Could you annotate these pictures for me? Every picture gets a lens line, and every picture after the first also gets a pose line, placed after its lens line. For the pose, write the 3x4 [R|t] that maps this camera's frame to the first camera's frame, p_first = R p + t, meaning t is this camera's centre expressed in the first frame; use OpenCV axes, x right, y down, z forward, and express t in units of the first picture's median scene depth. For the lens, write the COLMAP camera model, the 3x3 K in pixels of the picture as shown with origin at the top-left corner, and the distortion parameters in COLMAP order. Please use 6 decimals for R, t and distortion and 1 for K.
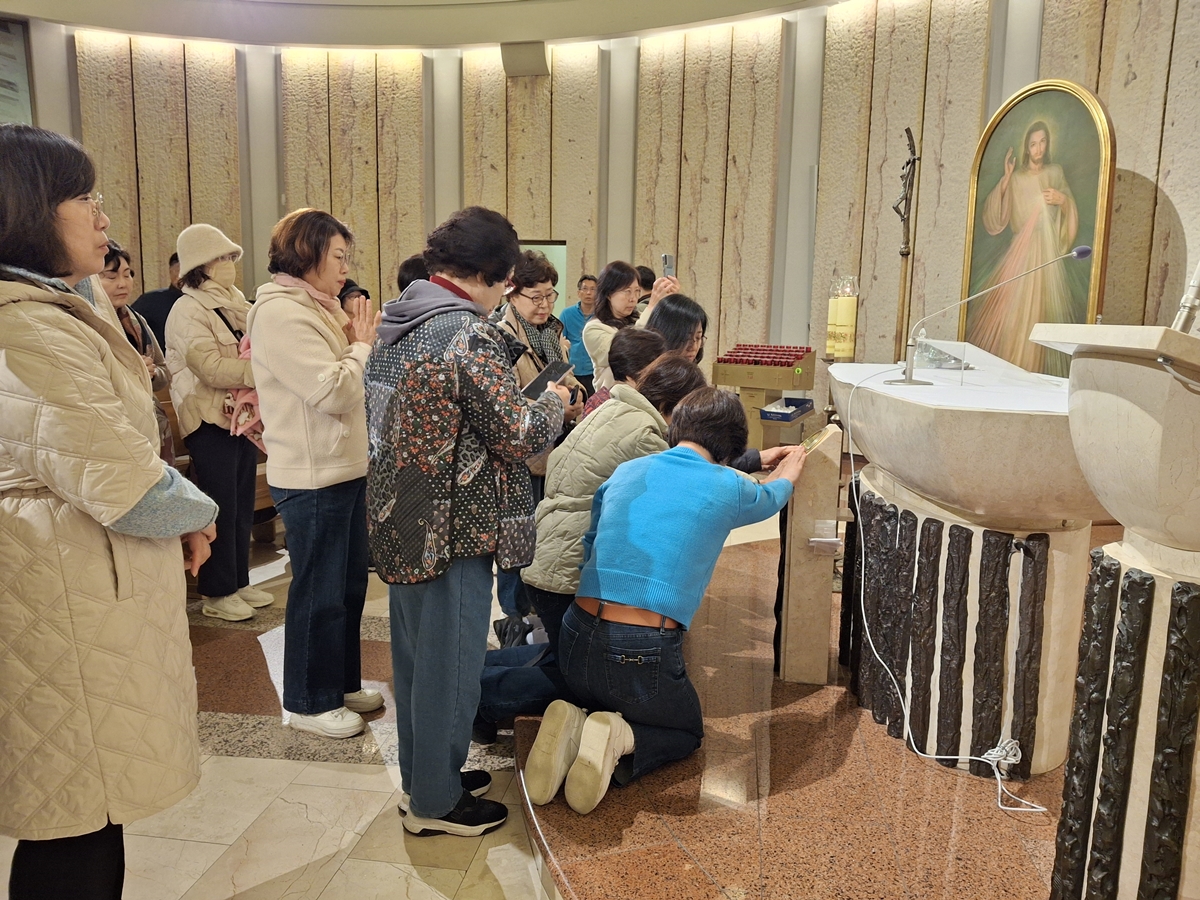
lens RADIAL K [[912.2, 0, 646.8], [0, 912.2, 448.8], [0, 0, 1]] dist [0.048654, -0.051845]
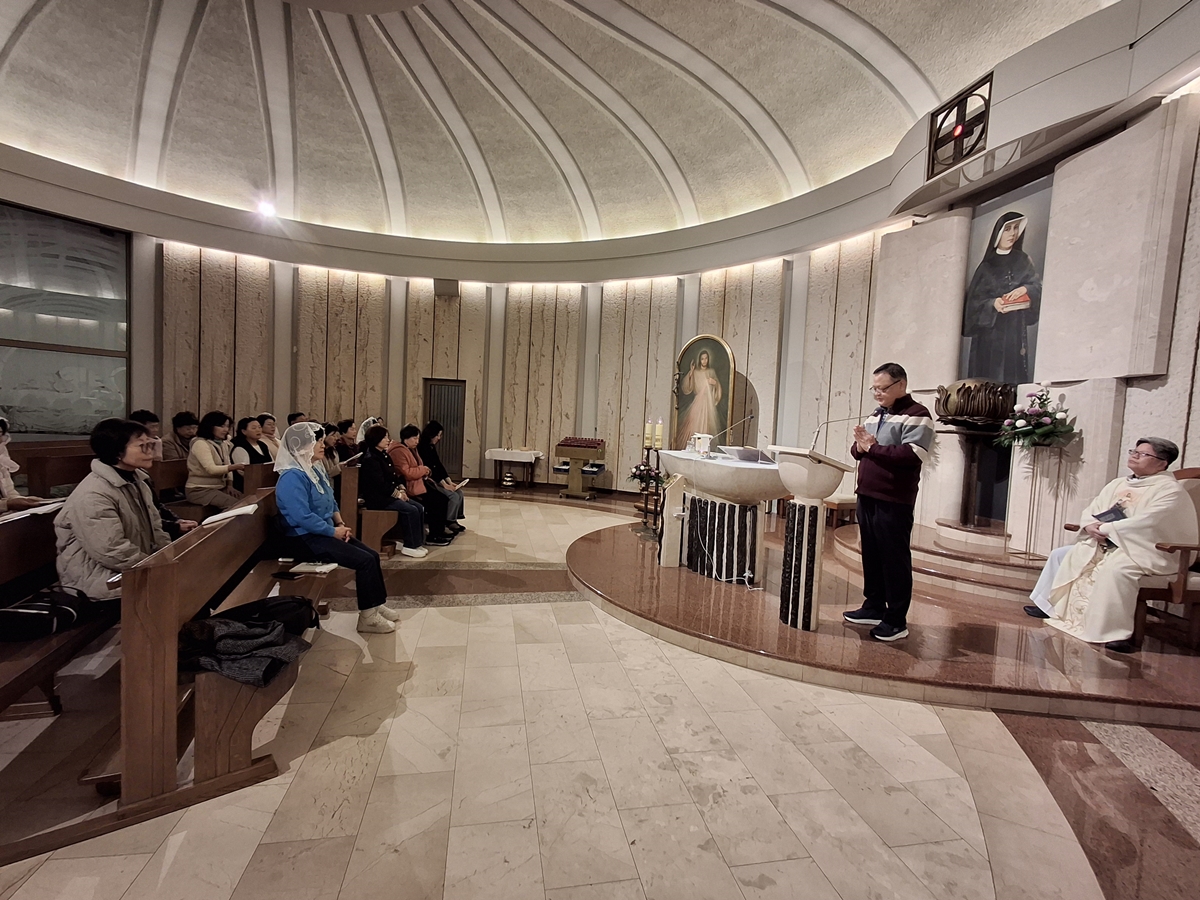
lens RADIAL K [[548.3, 0, 617.6], [0, 548.3, 452.2], [0, 0, 1]] dist [0.029739, 0.000640]
pose [[0.945178, 0.007068, 0.326479, -0.208314], [0.017955, 0.997129, -0.073565, 0.012292], [-0.326062, 0.075394, 0.942337, -0.214566]]
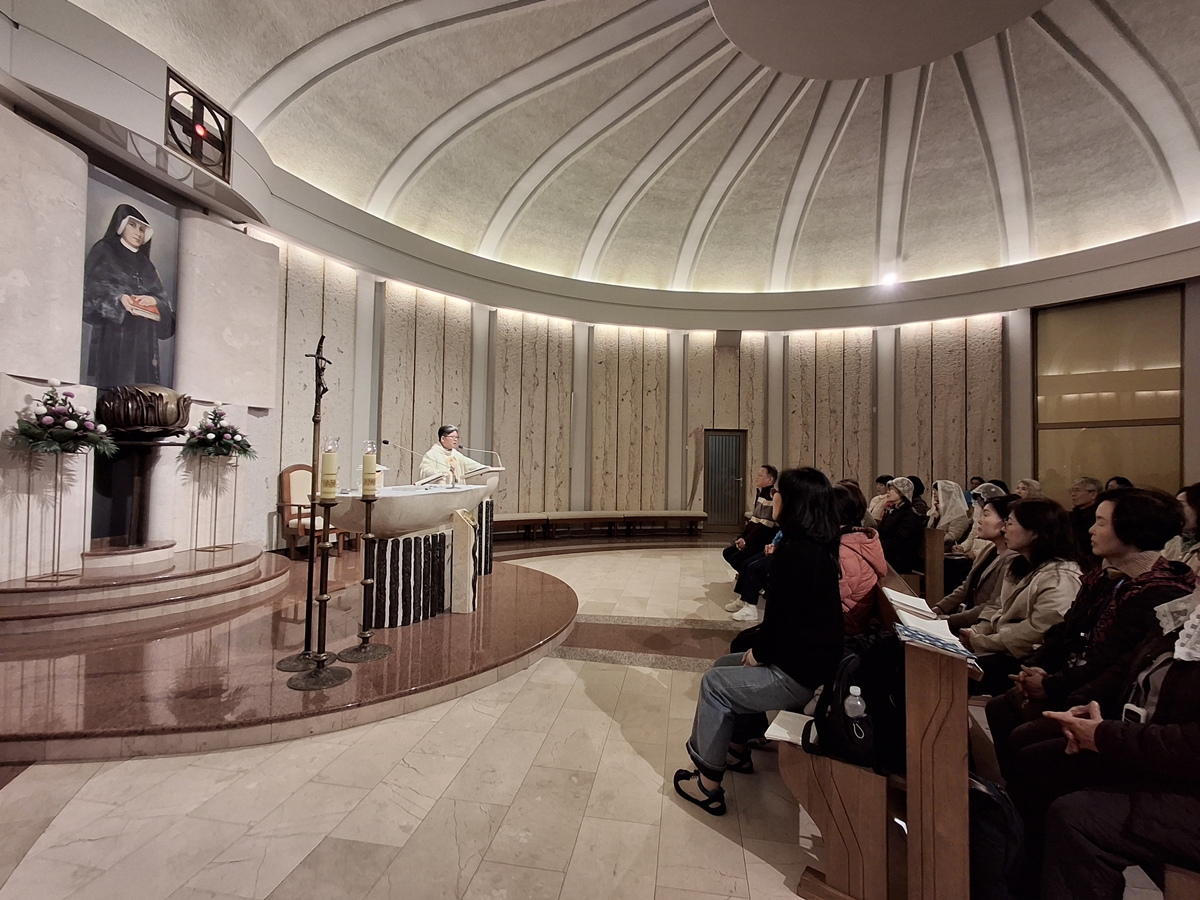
lens RADIAL K [[542.7, 0, 601.6], [0, 542.7, 444.5], [0, 0, 1]] dist [0.024892, 0.000624]
pose [[-0.997609, -0.041733, 0.055086, -0.104036], [-0.035255, 0.992885, 0.113735, -0.161886], [-0.059441, 0.111521, -0.991983, 1.009180]]
